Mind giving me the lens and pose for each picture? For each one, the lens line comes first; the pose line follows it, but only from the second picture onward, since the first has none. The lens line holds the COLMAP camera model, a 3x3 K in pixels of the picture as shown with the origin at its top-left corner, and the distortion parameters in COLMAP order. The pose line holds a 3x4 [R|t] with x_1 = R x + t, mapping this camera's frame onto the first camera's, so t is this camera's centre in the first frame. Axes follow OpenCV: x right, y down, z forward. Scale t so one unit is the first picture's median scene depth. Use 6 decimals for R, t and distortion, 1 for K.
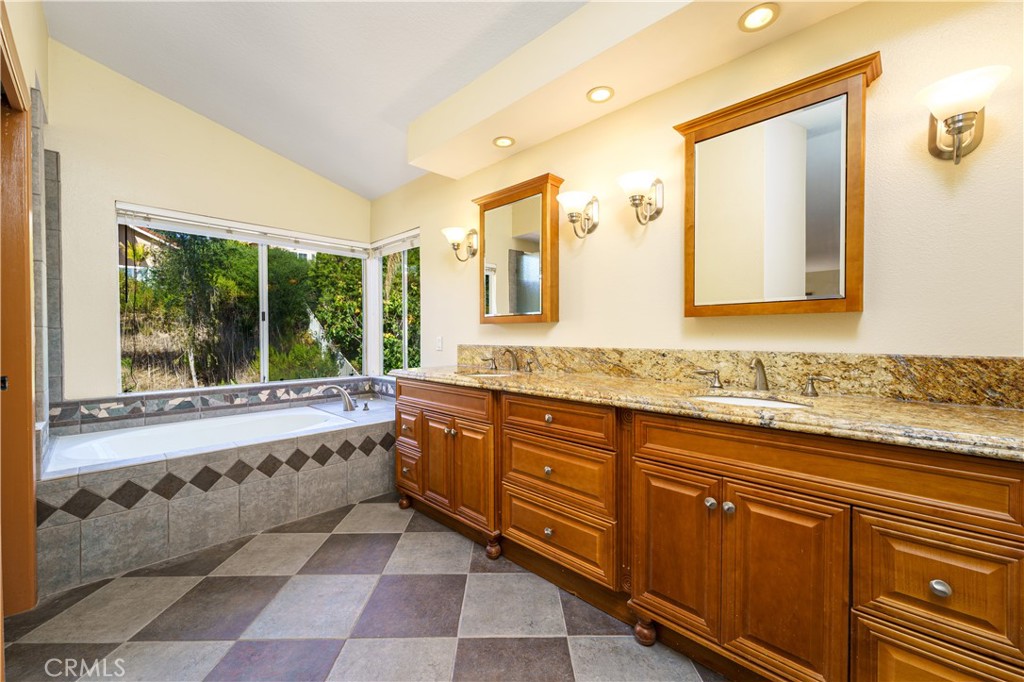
lens RADIAL K [[409.8, 0, 520.6], [0, 409.8, 336.9], [0, 0, 1]] dist [0.003639, -0.000048]
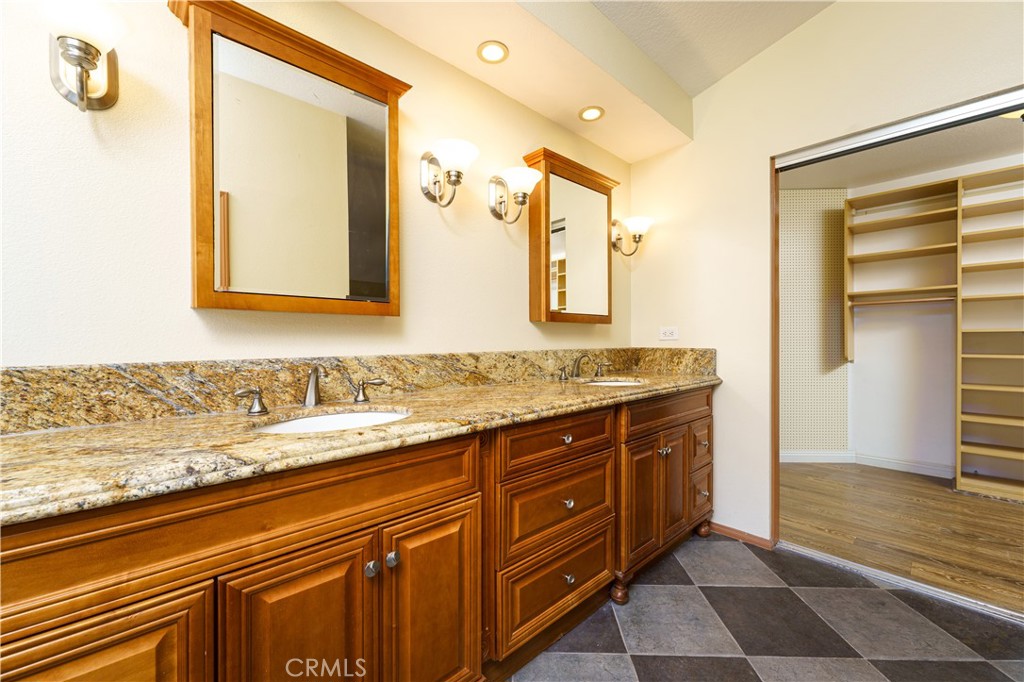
lens RADIAL K [[409.8, 0, 511.9], [0, 409.8, 338.2], [0, 0, 1]] dist [0.003639, -0.000048]
pose [[0.044666, 0.001520, 0.999001, -0.616532], [0.003382, 0.999993, -0.001672, -0.000226], [-0.998996, 0.003454, 0.044660, 0.886313]]
